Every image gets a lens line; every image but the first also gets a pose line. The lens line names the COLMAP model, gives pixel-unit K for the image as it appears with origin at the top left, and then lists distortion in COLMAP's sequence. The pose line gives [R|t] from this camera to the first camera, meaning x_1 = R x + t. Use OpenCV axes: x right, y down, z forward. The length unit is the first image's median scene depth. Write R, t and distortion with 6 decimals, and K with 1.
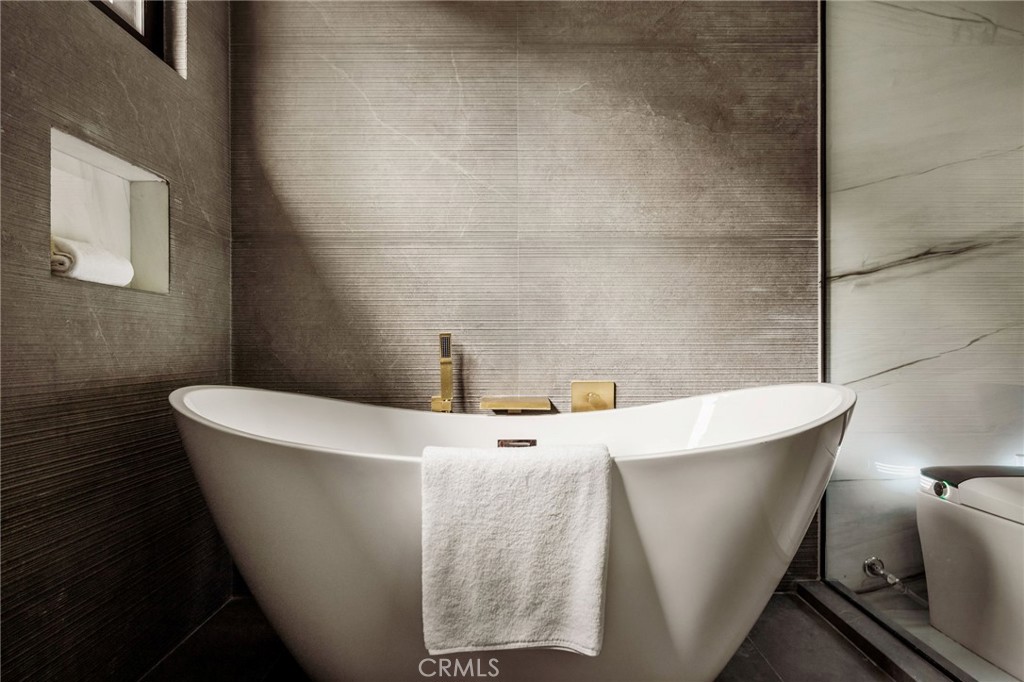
lens RADIAL K [[653.1, 0, 512.0], [0, 653.1, 341.0], [0, 0, 1]] dist [0.001236, -0.000172]
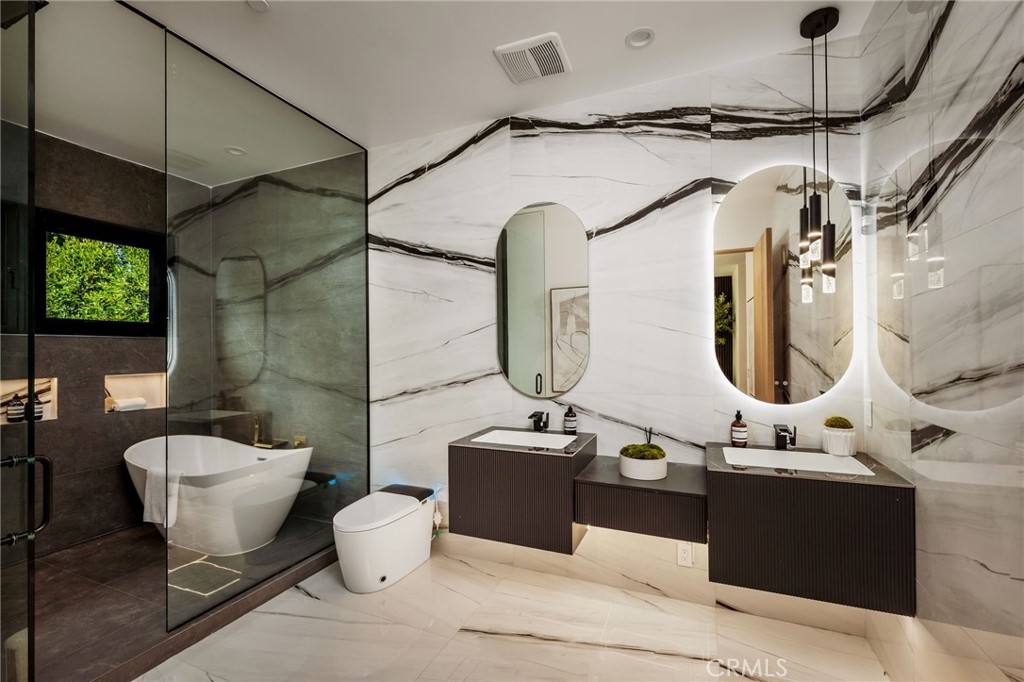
lens RADIAL K [[434.4, 0, 512.0], [0, 434.4, 341.0], [0, 0, 1]] dist [0.000324, 0.000072]
pose [[0.921303, -0.014314, -0.388583, 1.606644], [0.008738, 0.999832, -0.016113, -0.292274], [0.388748, 0.011449, 0.921273, -0.295979]]
